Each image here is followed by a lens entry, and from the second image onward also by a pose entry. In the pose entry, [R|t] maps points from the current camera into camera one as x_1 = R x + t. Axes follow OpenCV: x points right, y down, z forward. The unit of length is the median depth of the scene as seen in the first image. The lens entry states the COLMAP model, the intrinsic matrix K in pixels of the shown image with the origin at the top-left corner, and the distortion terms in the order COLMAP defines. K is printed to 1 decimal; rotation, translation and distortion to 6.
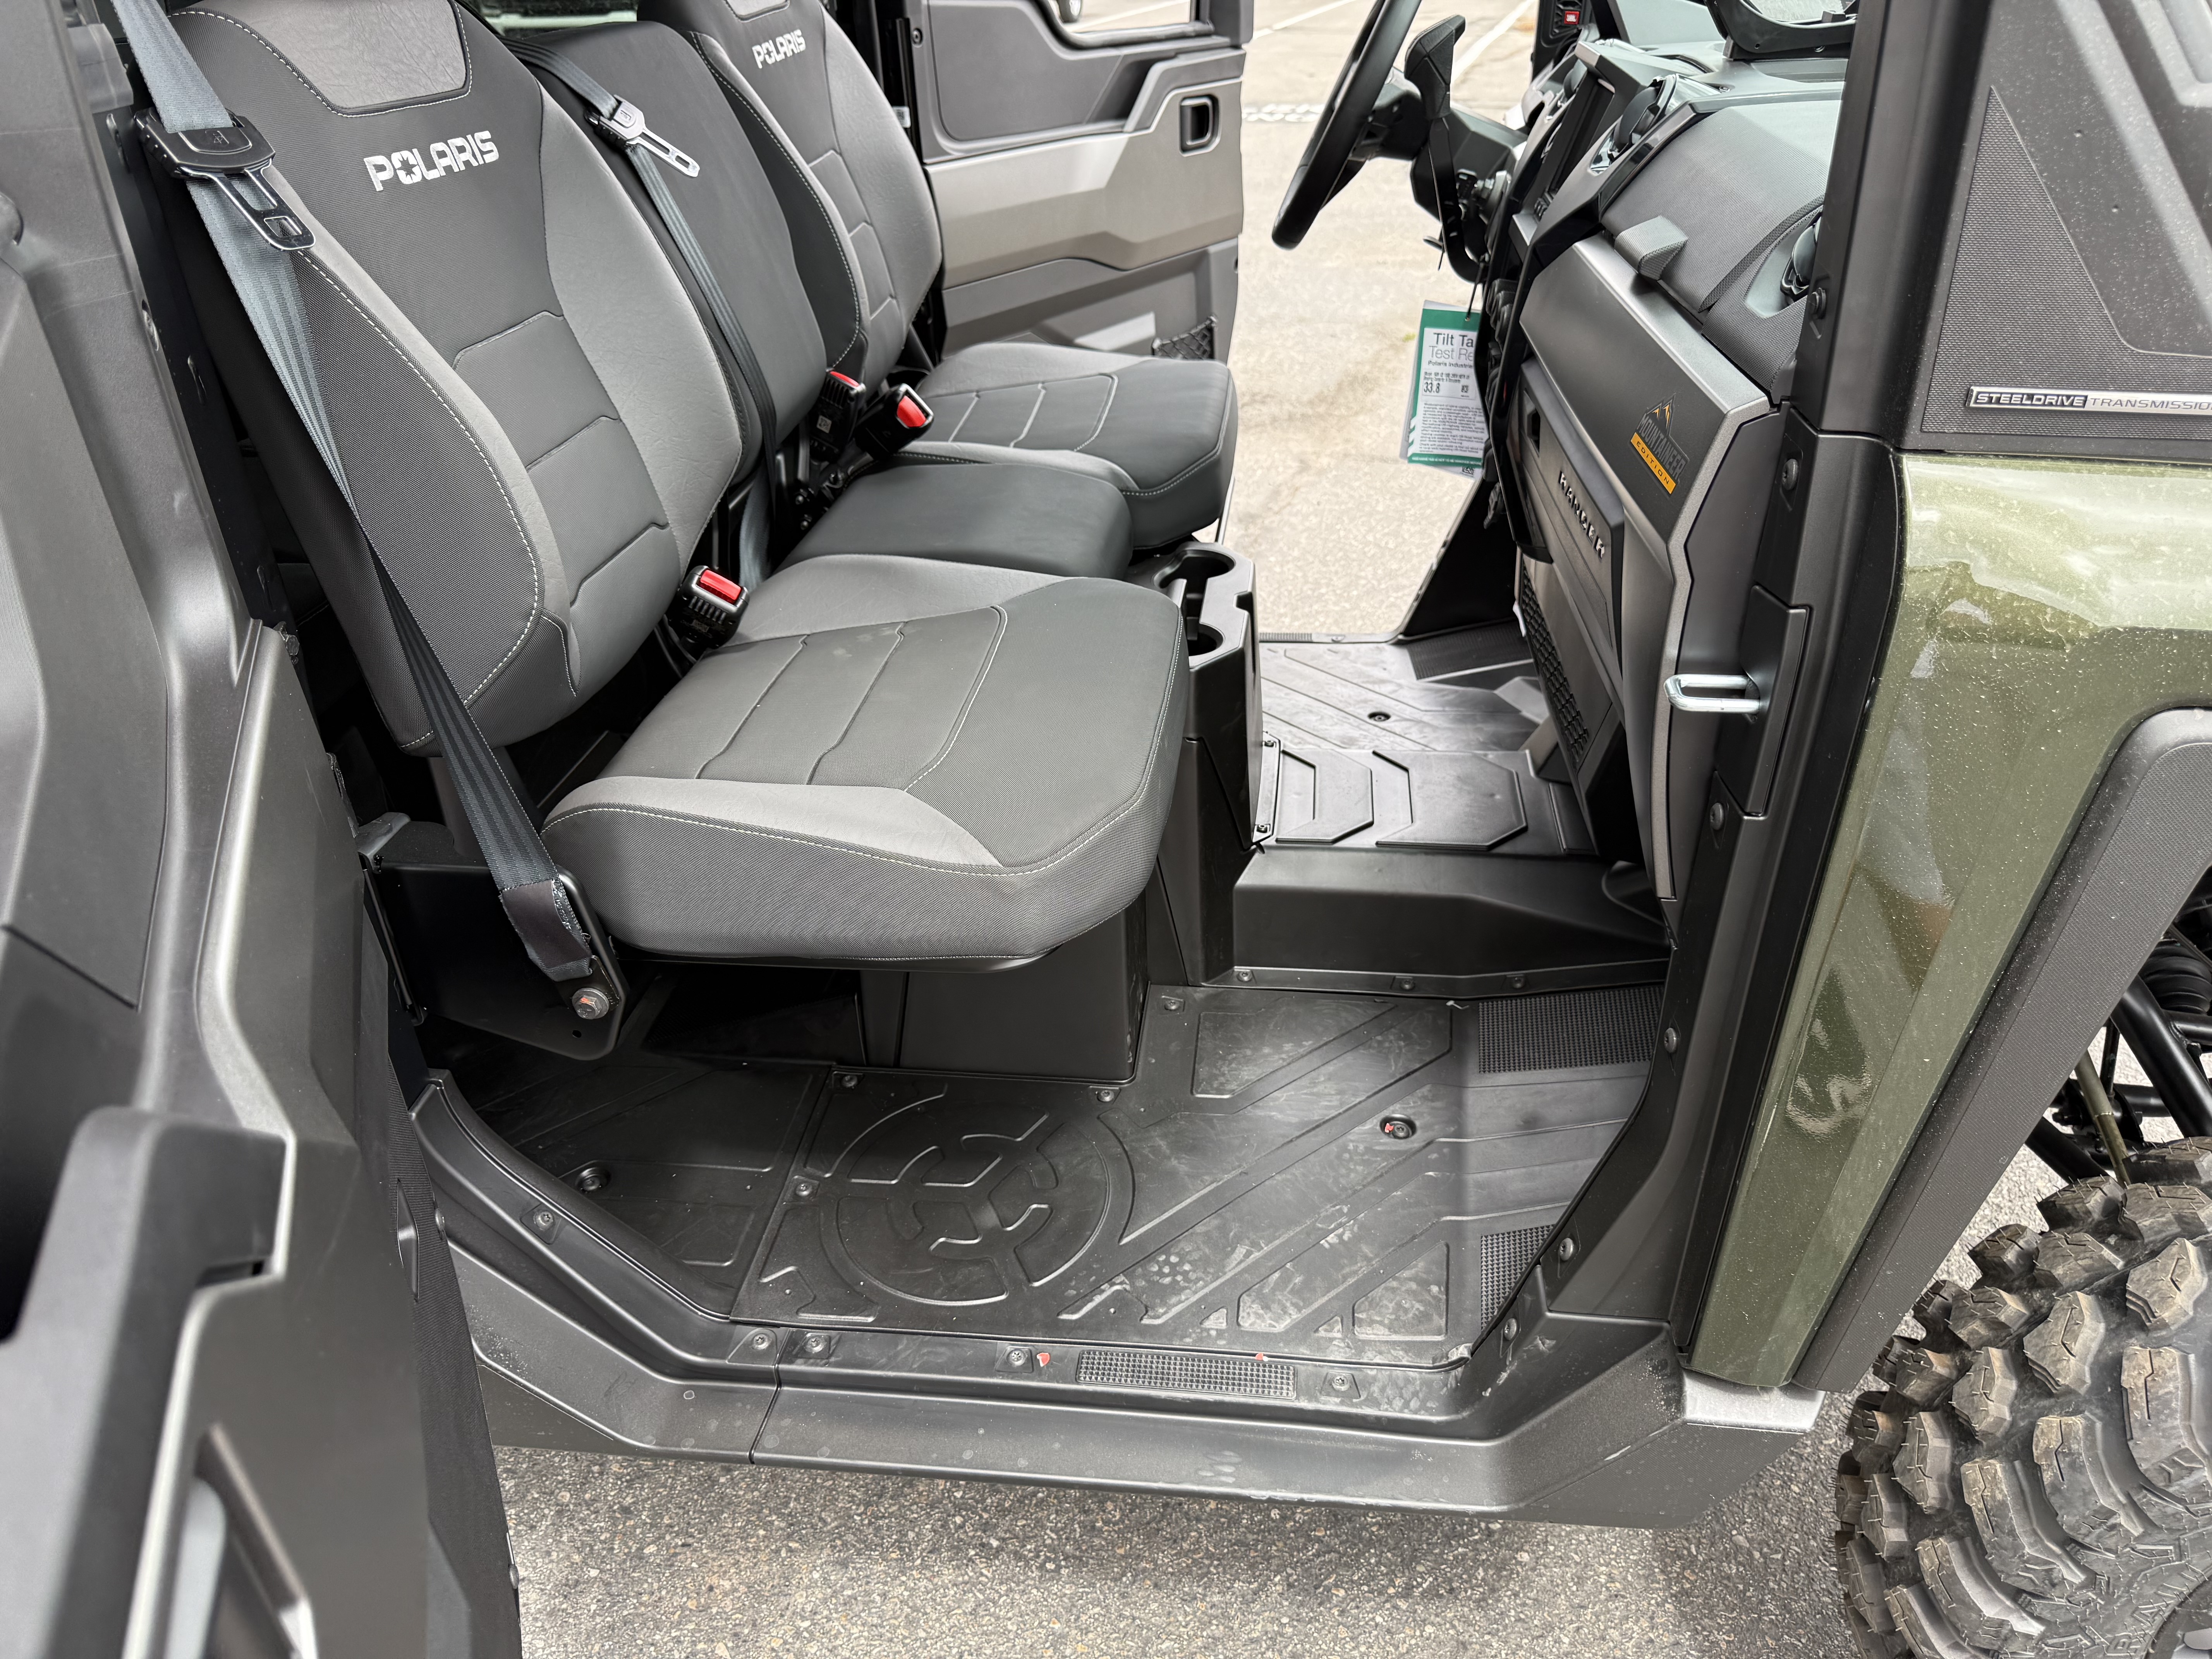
lens RADIAL K [[1560.7, 0, 1108.1], [0, 1560.7, 846.1], [0, 0, 1]] dist [0.029866, -0.049496]
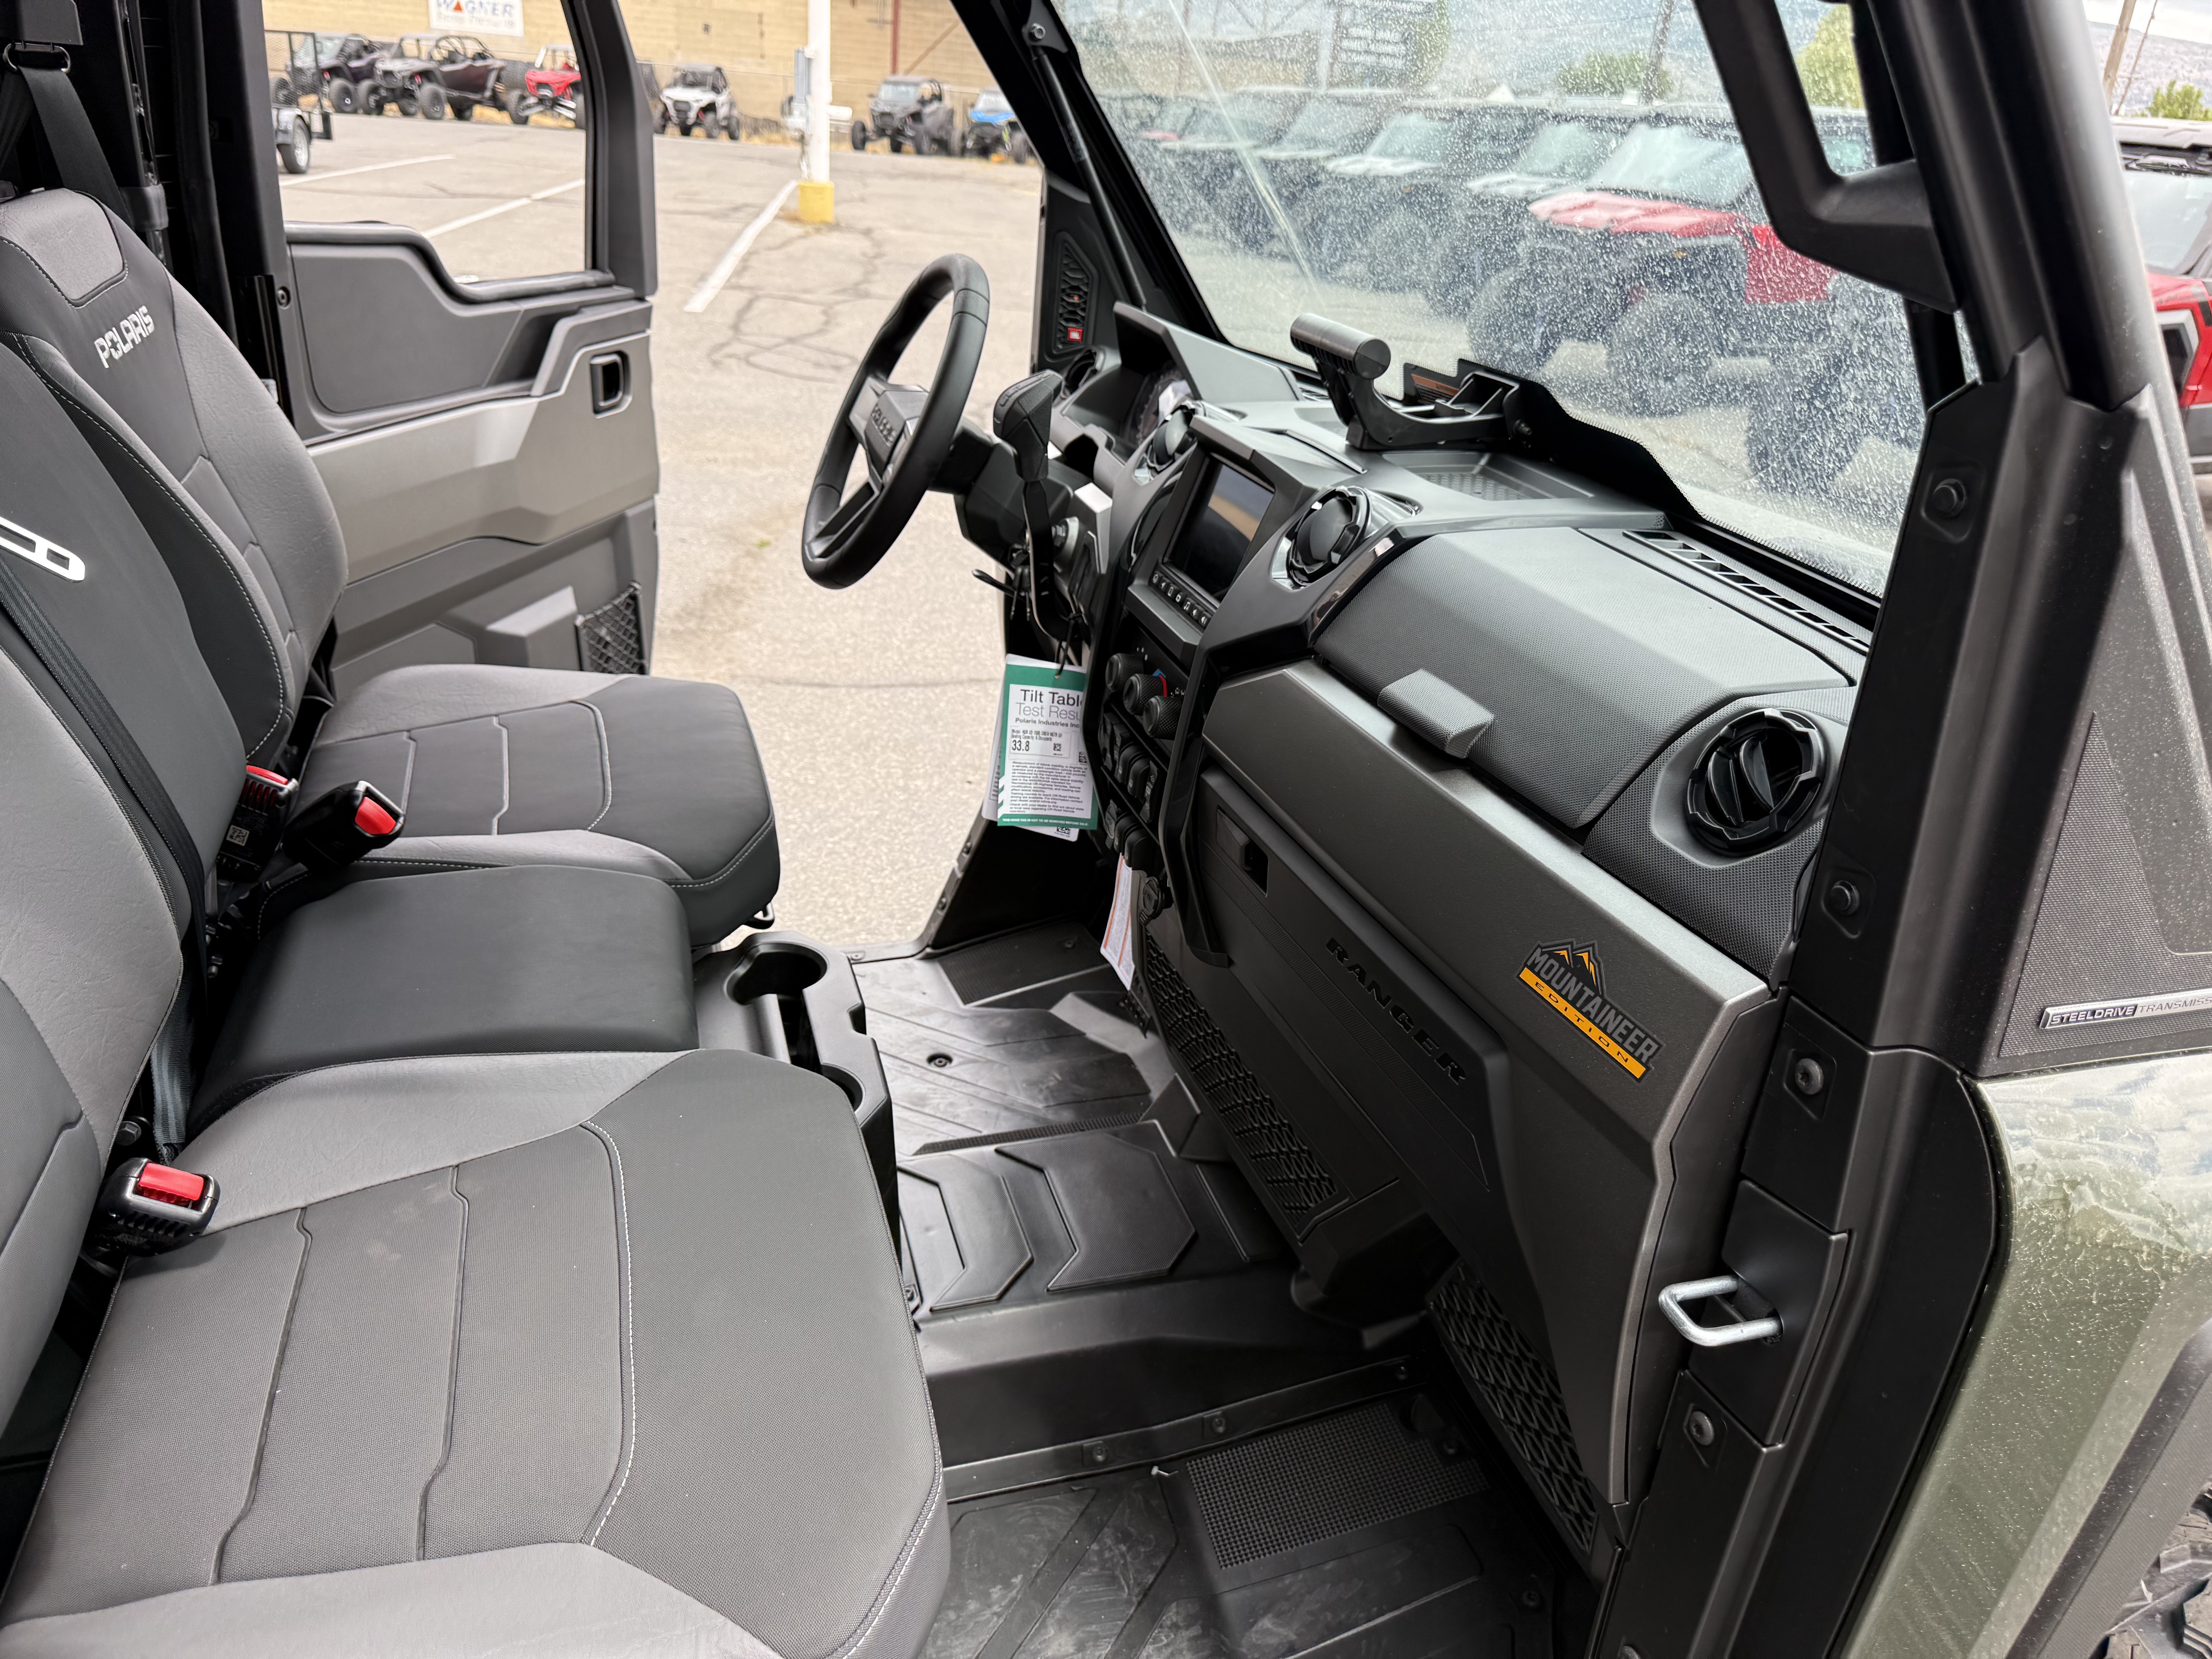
lens RADIAL K [[1560.7, 0, 1104.5], [0, 1560.7, 813.2], [0, 0, 1]] dist [0.029866, -0.049496]
pose [[0.904555, -0.082258, 0.418347, -0.154632], [0.127417, 0.988525, -0.081133, -0.216052], [-0.406872, 0.126694, 0.904657, 0.220686]]
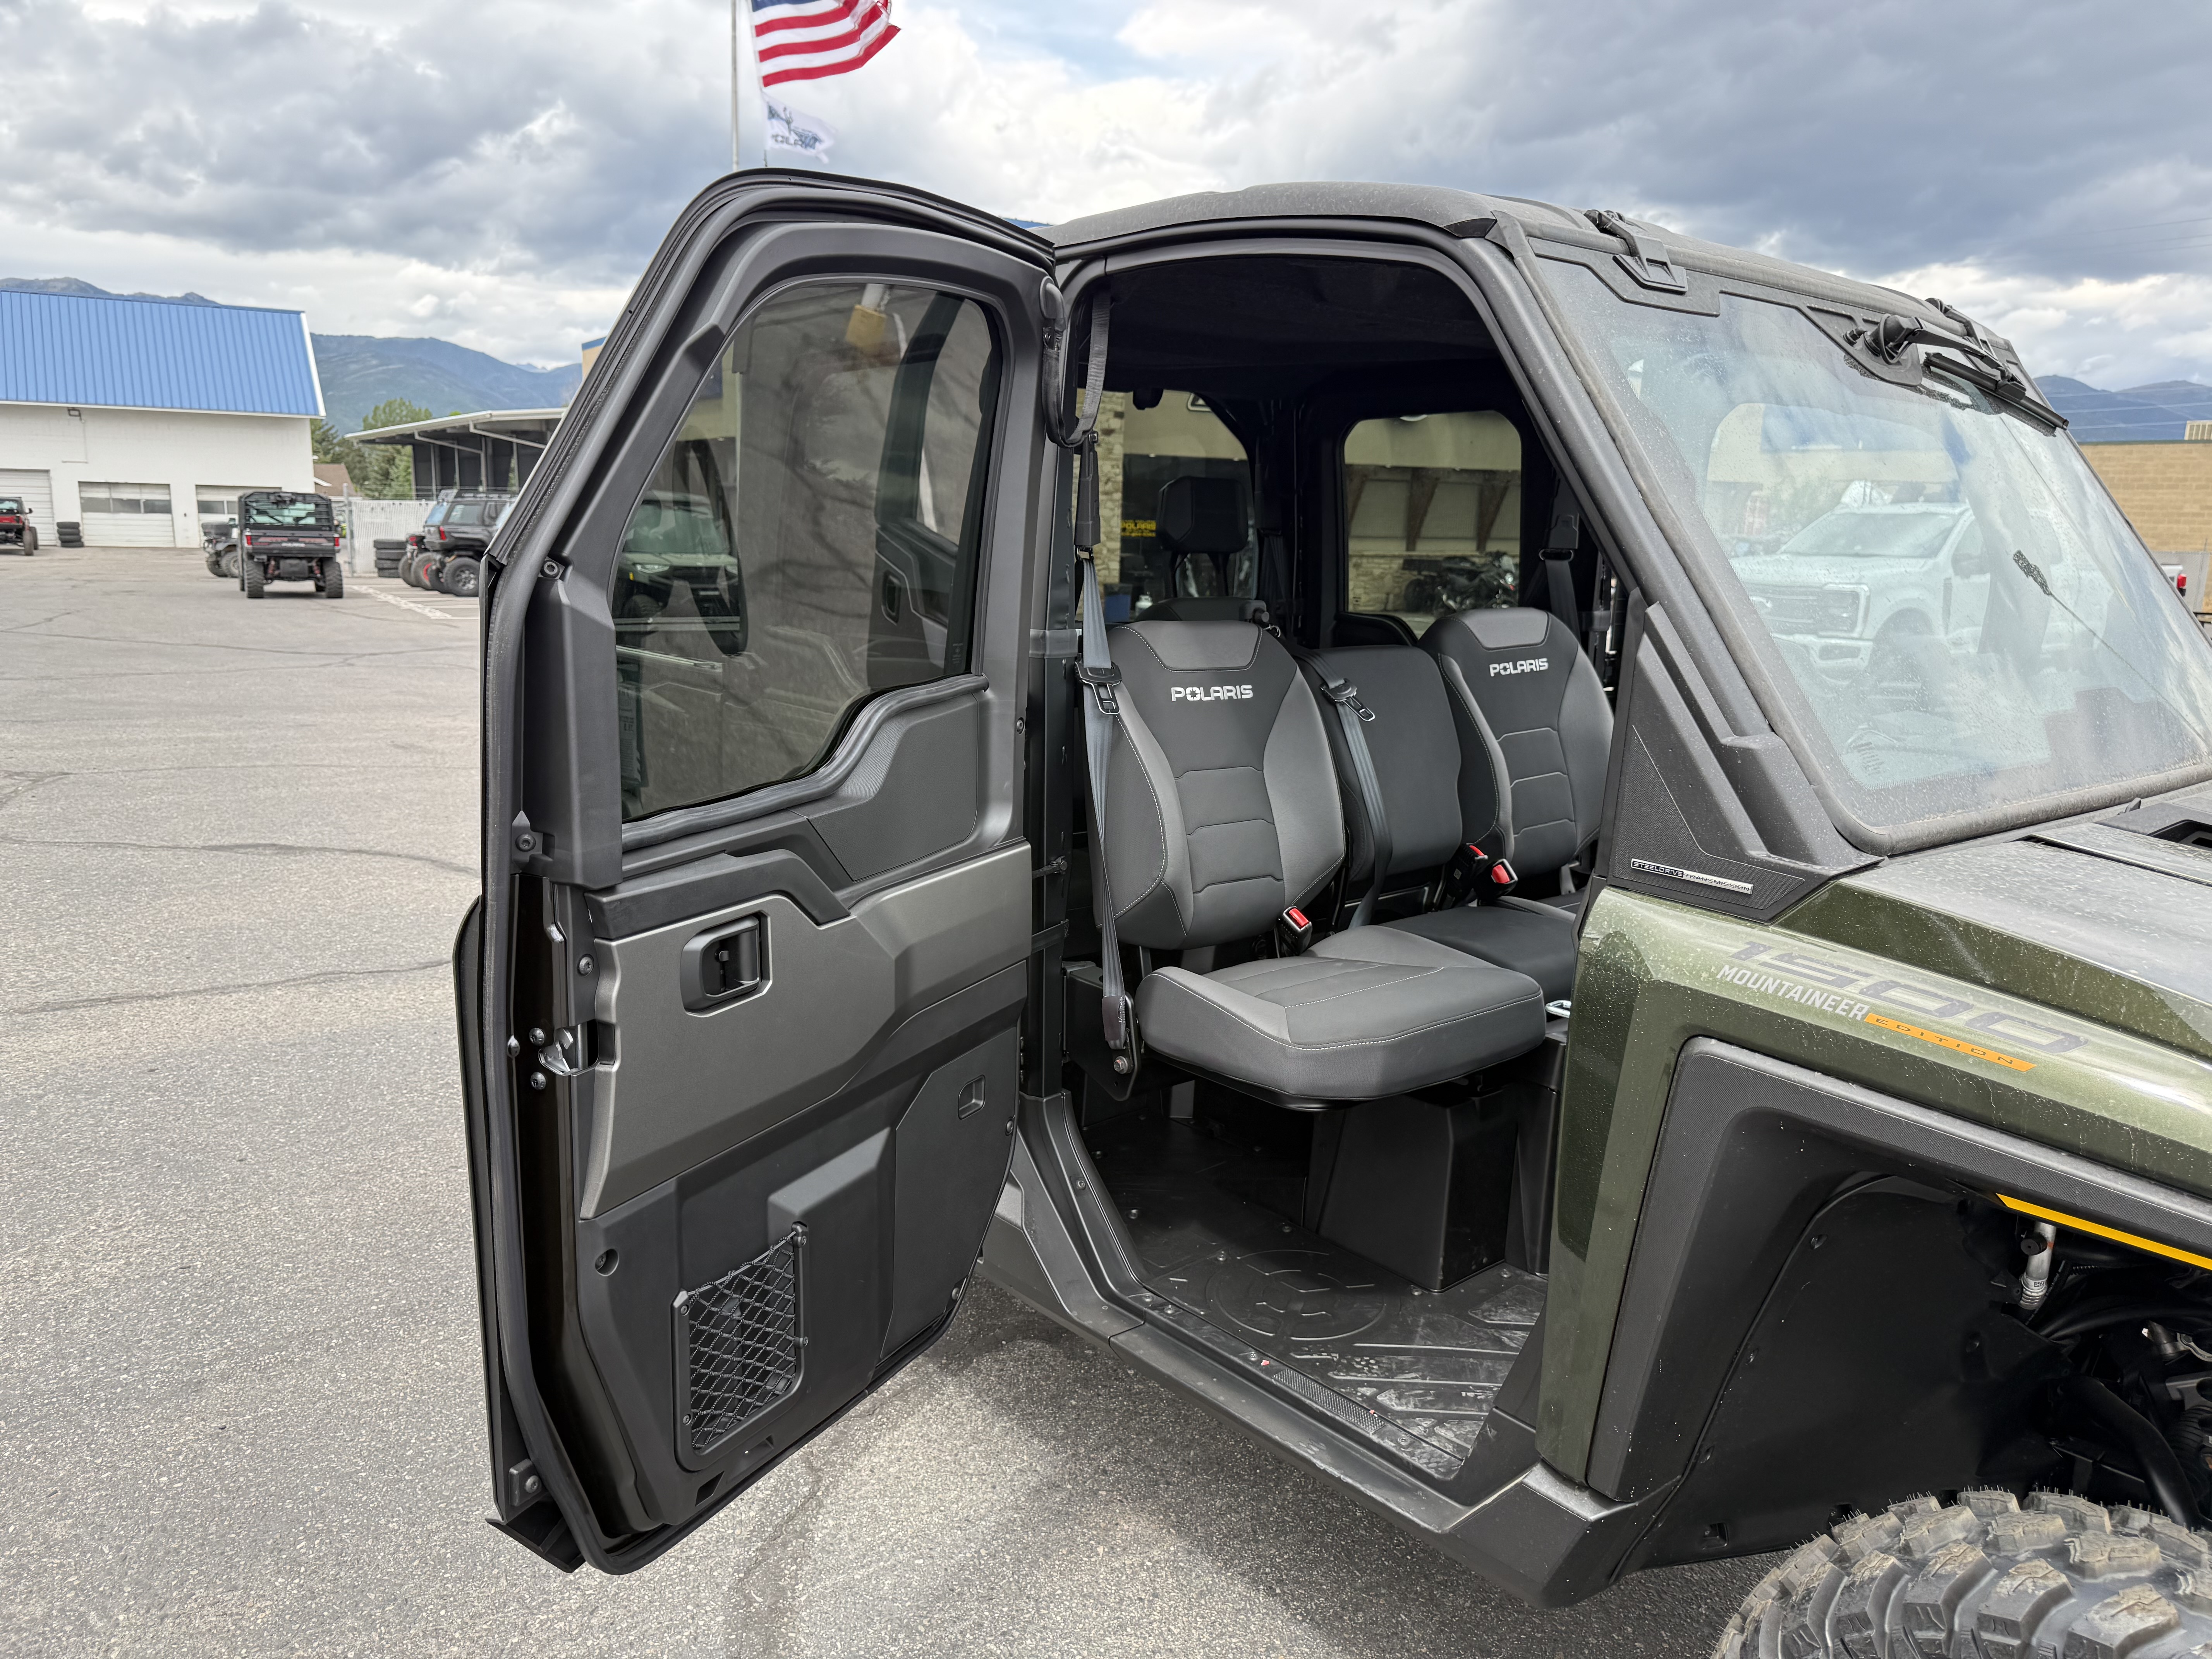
lens RADIAL K [[1560.7, 0, 1084.8], [0, 1560.7, 826.0], [0, 0, 1]] dist [0.029866, -0.049496]
pose [[0.727836, 0.164691, -0.665682, 0.758571], [-0.387204, 0.899879, -0.200725, 0.198774], [0.565976, 0.403849, 0.718733, -0.499670]]
